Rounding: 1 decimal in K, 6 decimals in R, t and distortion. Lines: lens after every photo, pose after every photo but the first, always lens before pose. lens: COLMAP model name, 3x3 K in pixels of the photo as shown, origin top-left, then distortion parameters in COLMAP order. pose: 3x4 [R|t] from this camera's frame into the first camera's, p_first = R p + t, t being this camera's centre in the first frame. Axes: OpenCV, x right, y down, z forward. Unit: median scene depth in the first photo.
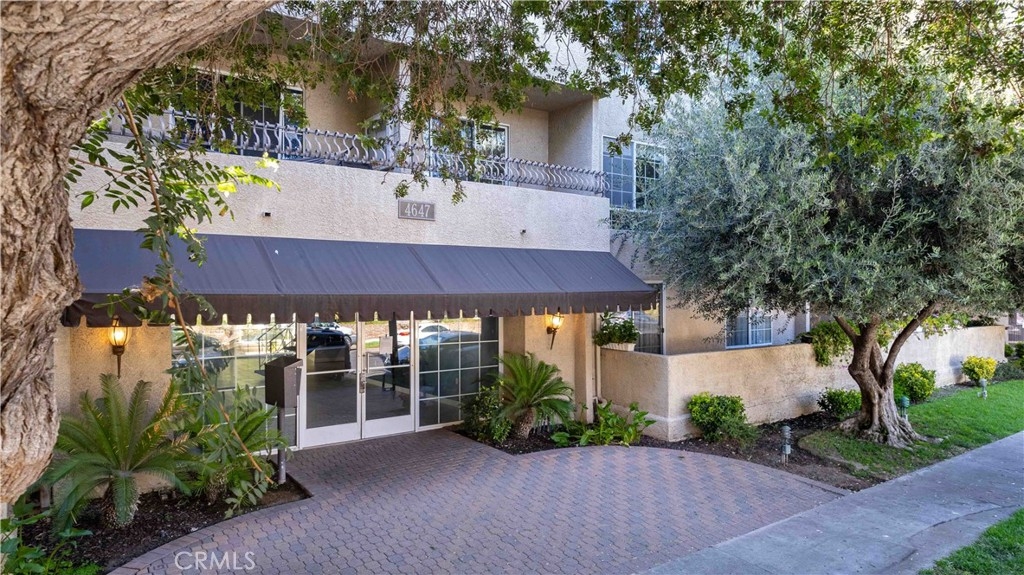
lens RADIAL K [[650.8, 0, 512.0], [0, 650.8, 287.5], [0, 0, 1]] dist [0.029917, -0.033244]
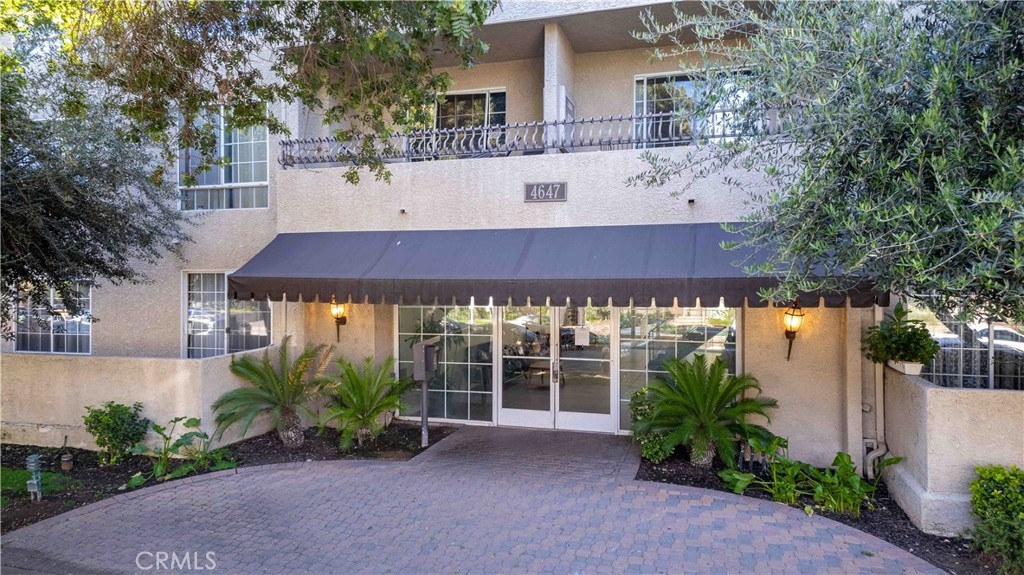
lens RADIAL K [[646.0, 0, 512.0], [0, 646.0, 287.5], [0, 0, 1]] dist [0.057821, -0.050057]
pose [[0.600726, 0.005144, -0.799438, 0.574492], [-0.003077, 0.999987, 0.004122, 0.015923], [0.799449, -0.000016, 0.600734, 0.402385]]
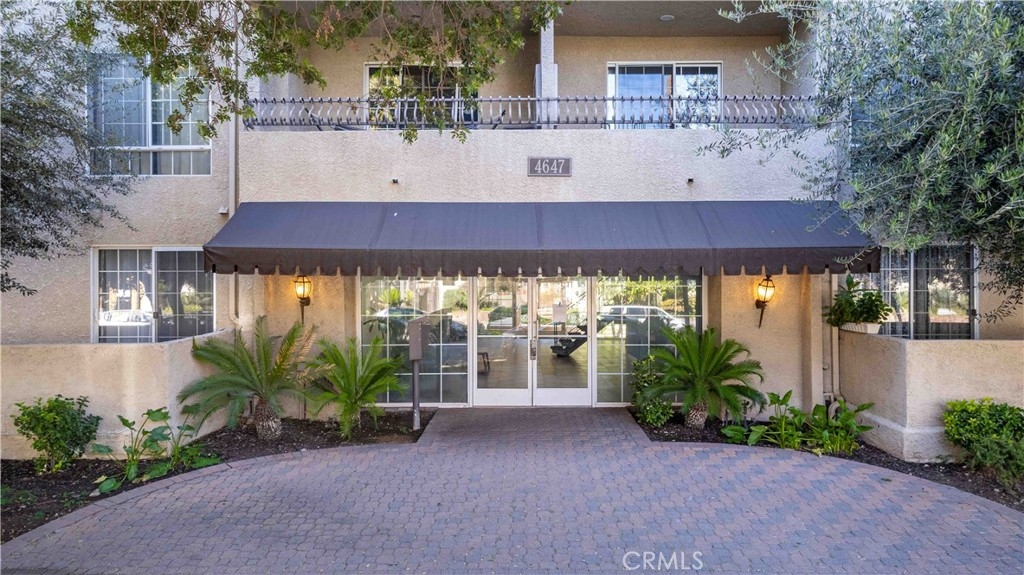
lens RADIAL K [[650.8, 0, 512.0], [0, 650.8, 287.5], [0, 0, 1]] dist [0.029917, -0.033244]
pose [[0.799501, 0.000892, -0.600665, 0.380861], [0.000429, 0.999998, 0.002056, 0.055510], [0.600665, -0.001901, 0.799498, 0.210885]]
